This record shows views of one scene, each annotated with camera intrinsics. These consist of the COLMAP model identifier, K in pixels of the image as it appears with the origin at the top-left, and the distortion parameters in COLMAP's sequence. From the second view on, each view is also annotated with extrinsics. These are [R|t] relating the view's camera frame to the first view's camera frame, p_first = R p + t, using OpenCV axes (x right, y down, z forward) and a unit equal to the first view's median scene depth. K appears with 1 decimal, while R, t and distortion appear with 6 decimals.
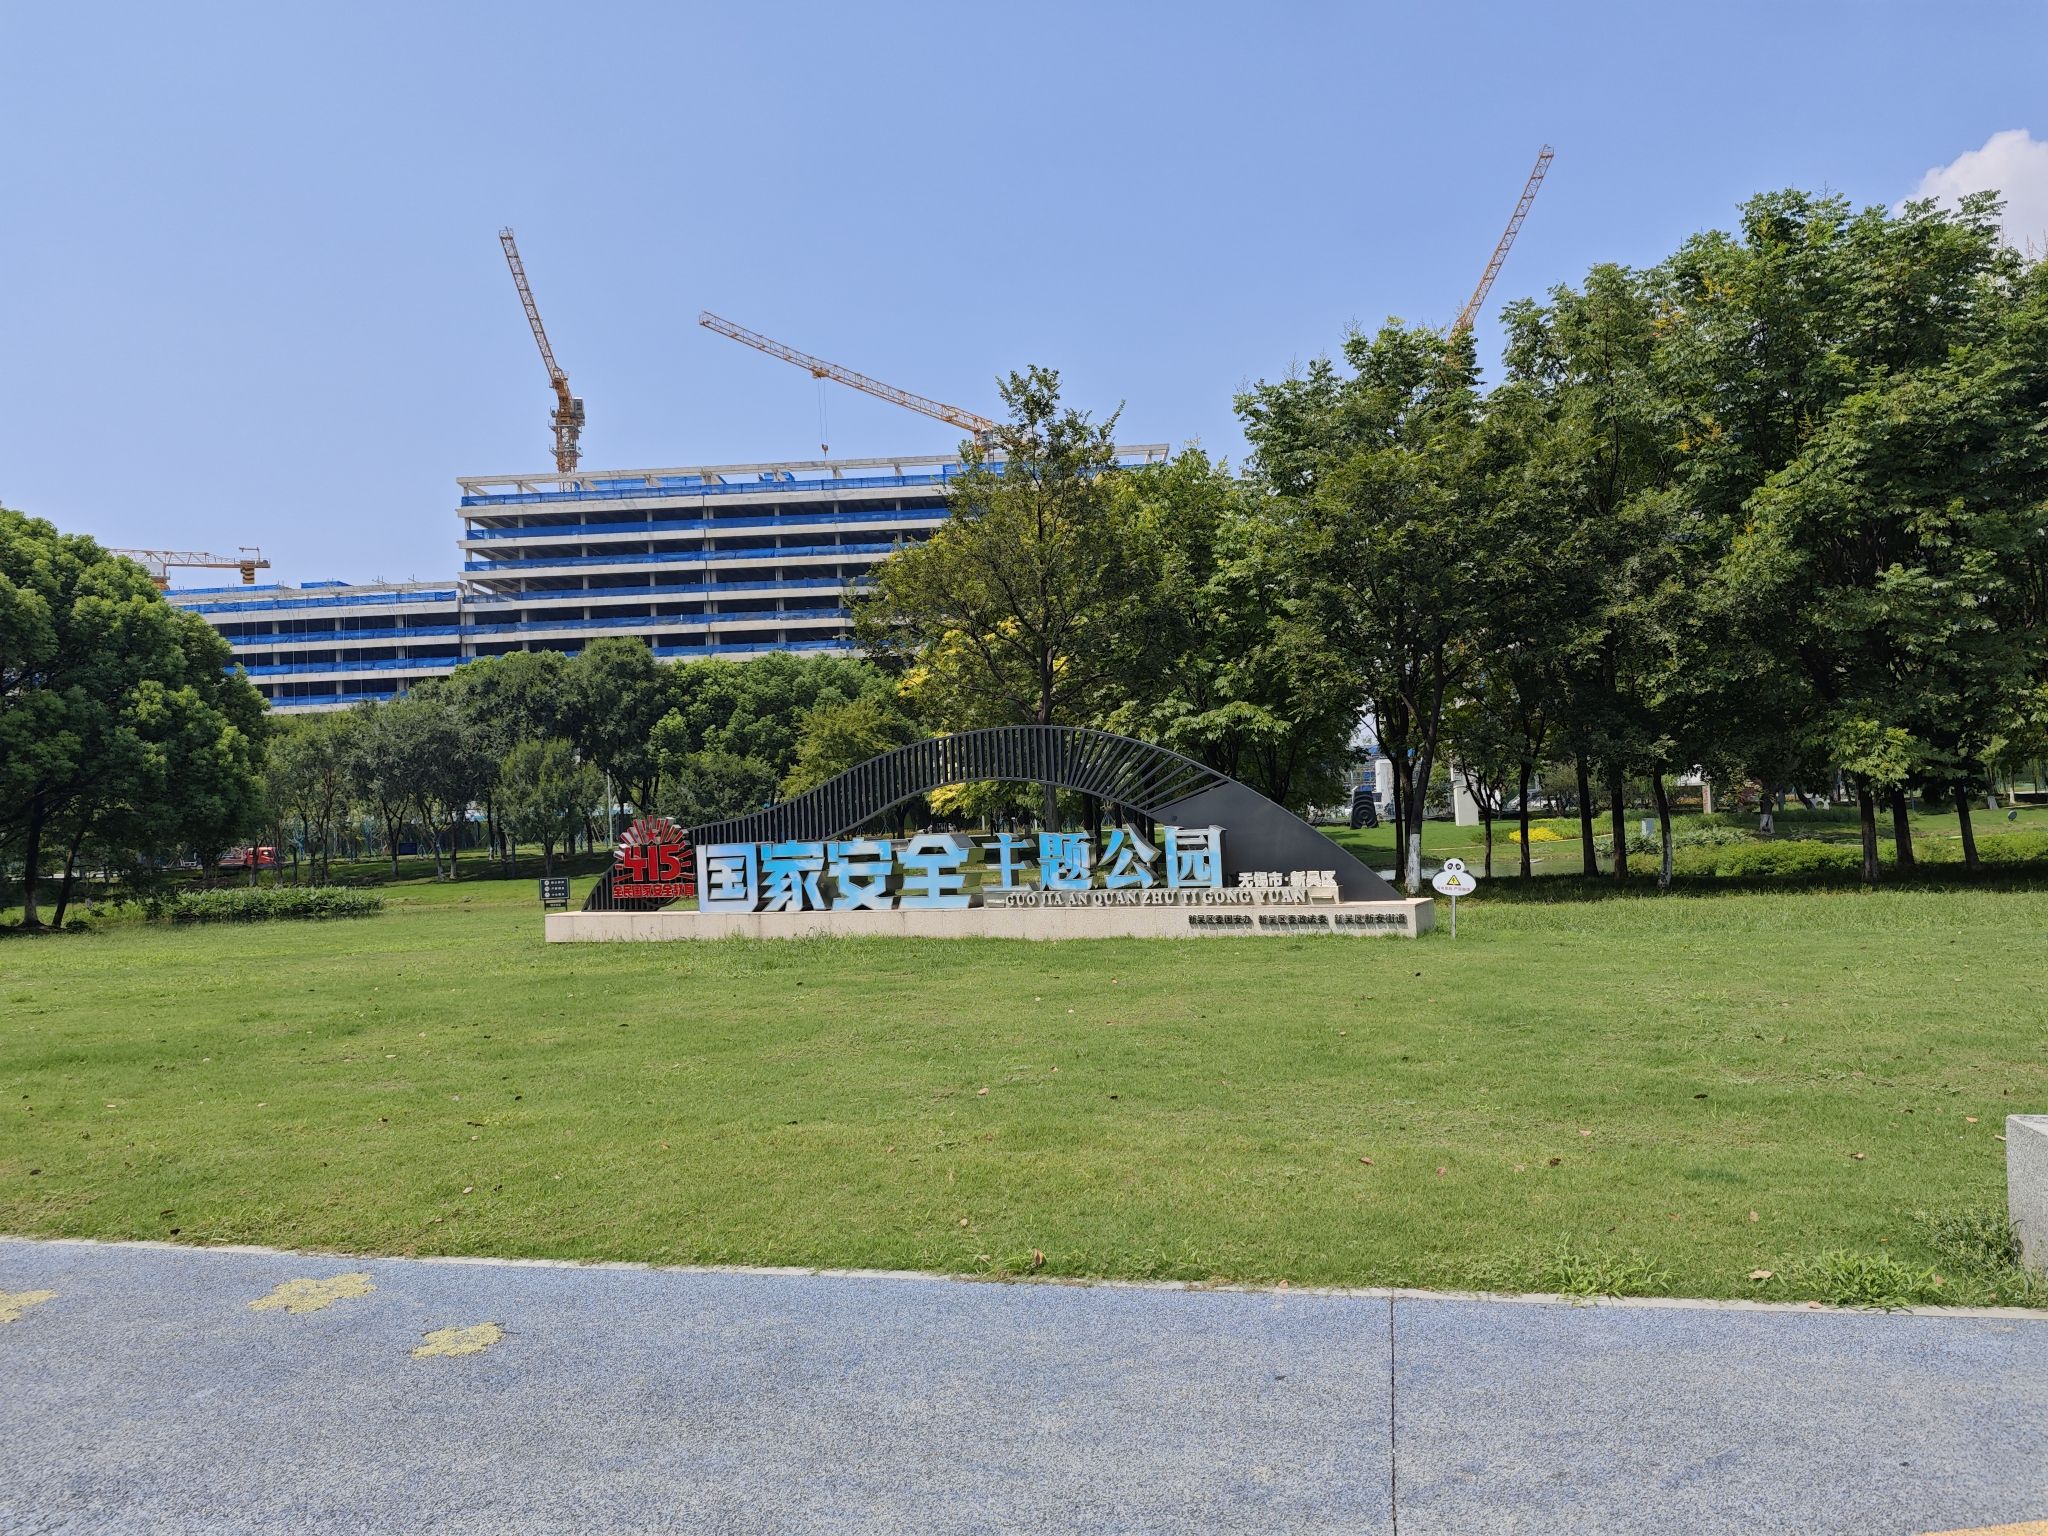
lens RADIAL K [[1502.2, 0, 1024.0], [0, 1502.2, 768.0], [0, 0, 1]] dist [-0.009451, -0.005274]
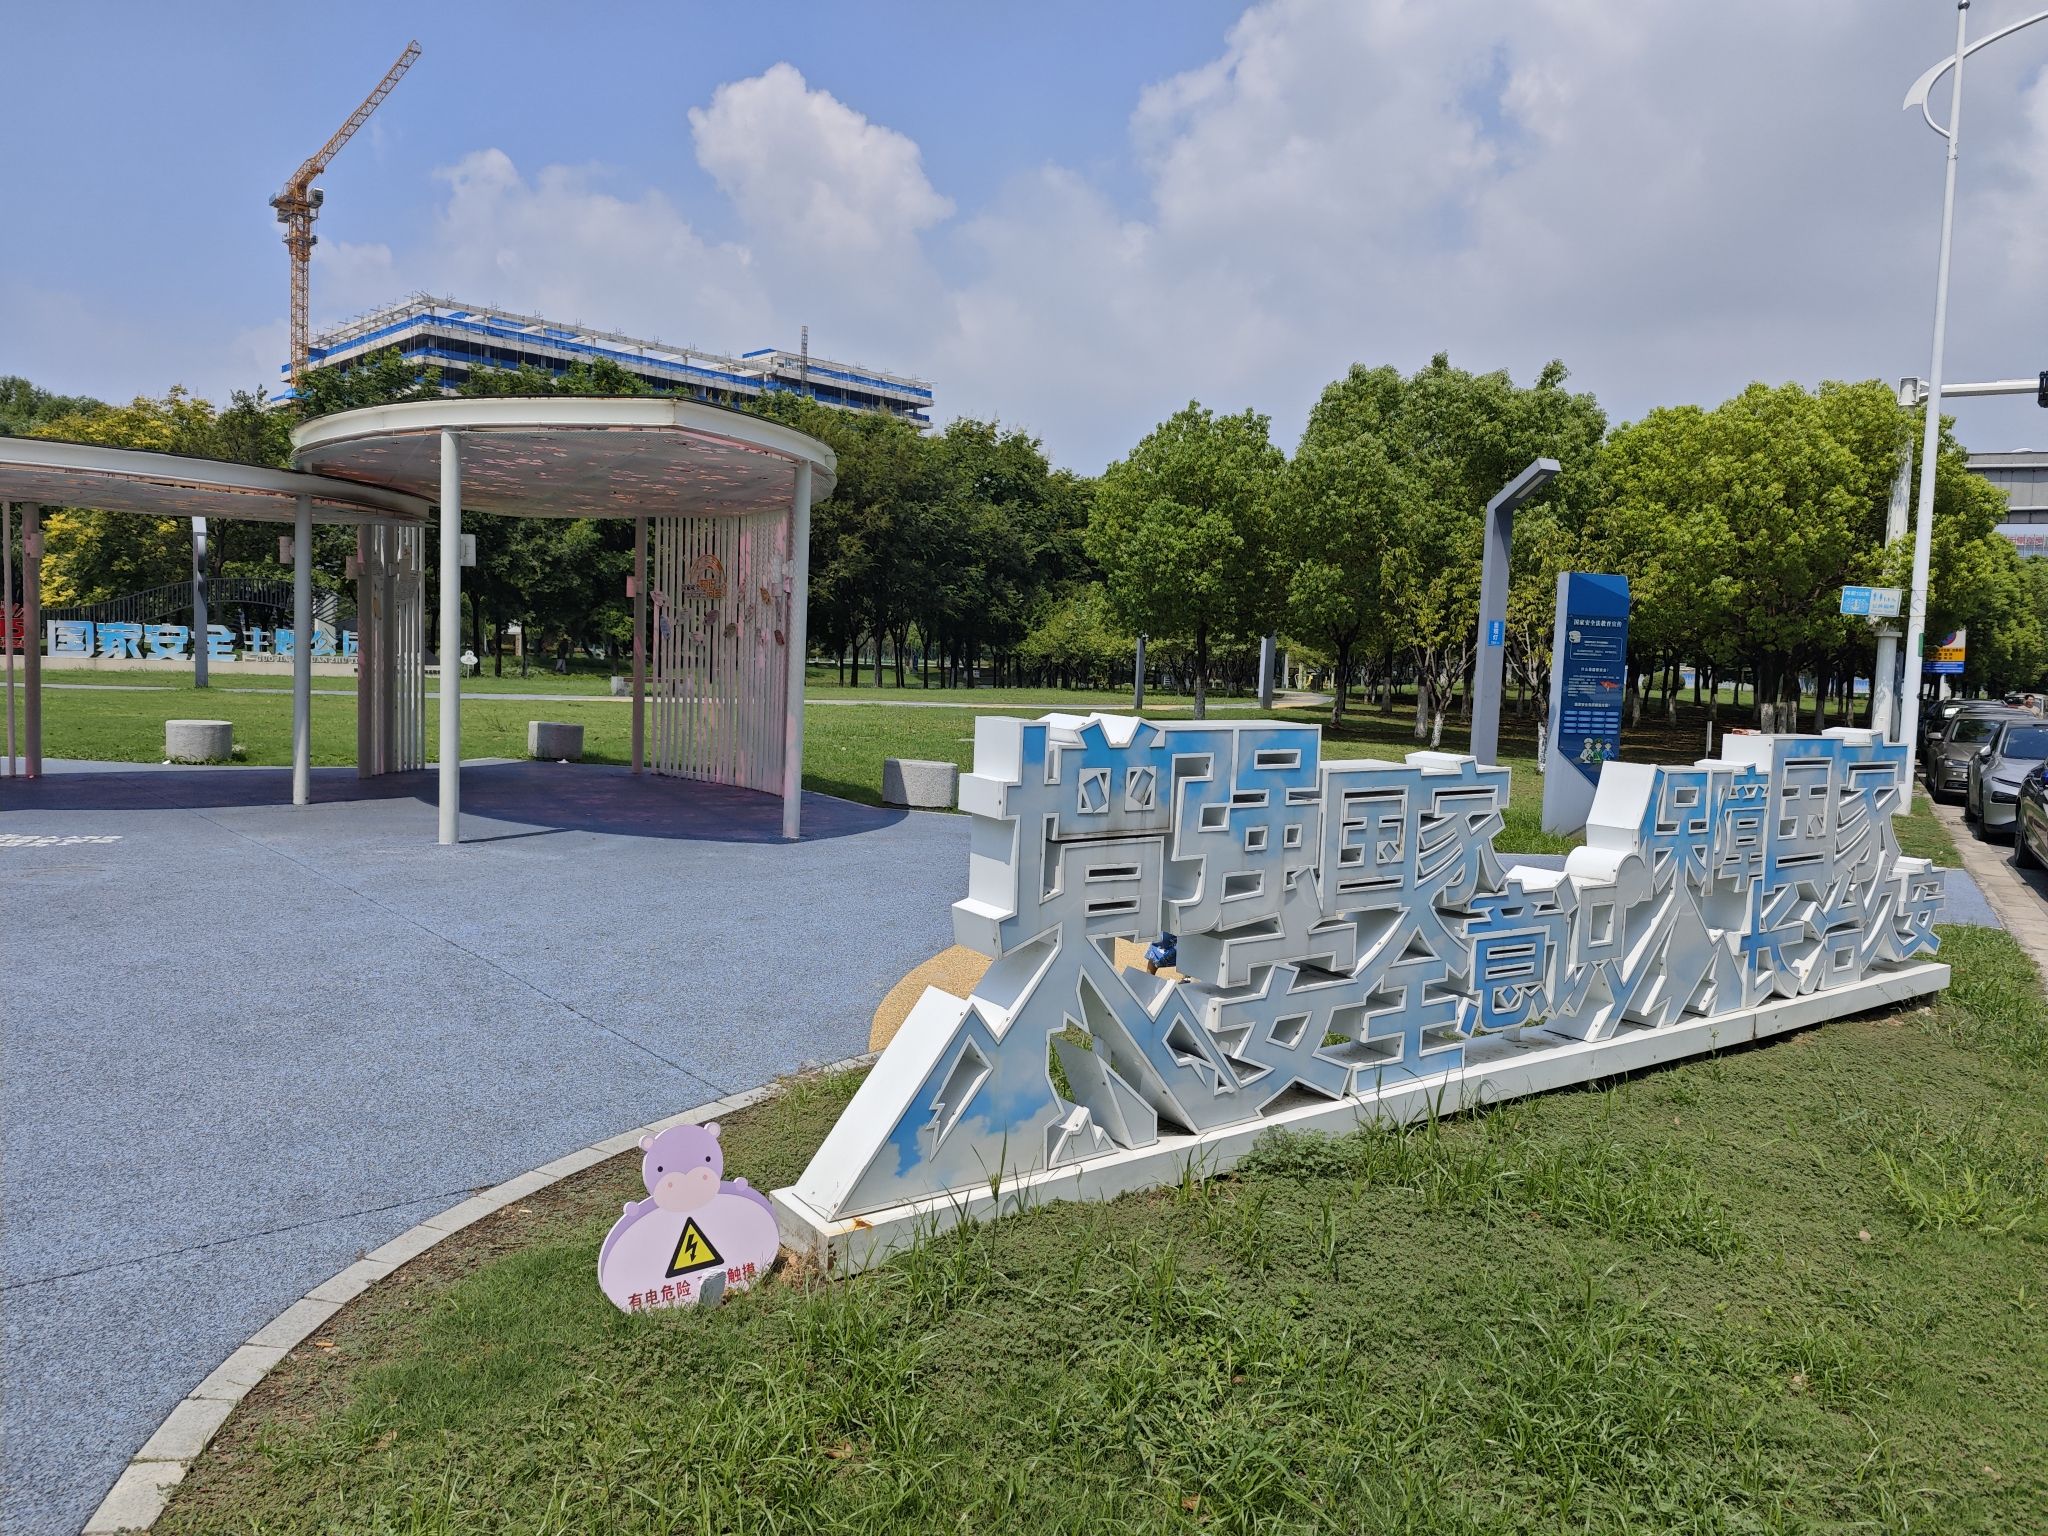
lens RADIAL K [[1502.2, 0, 1024.0], [0, 1502.2, 768.0], [0, 0, 1]] dist [-0.009451, -0.005274]
pose [[0.720579, 0.017794, 0.693144, -0.652972], [-0.089410, 0.993709, 0.067439, -0.001529], [-0.687584, -0.110569, 0.717637, -1.255959]]
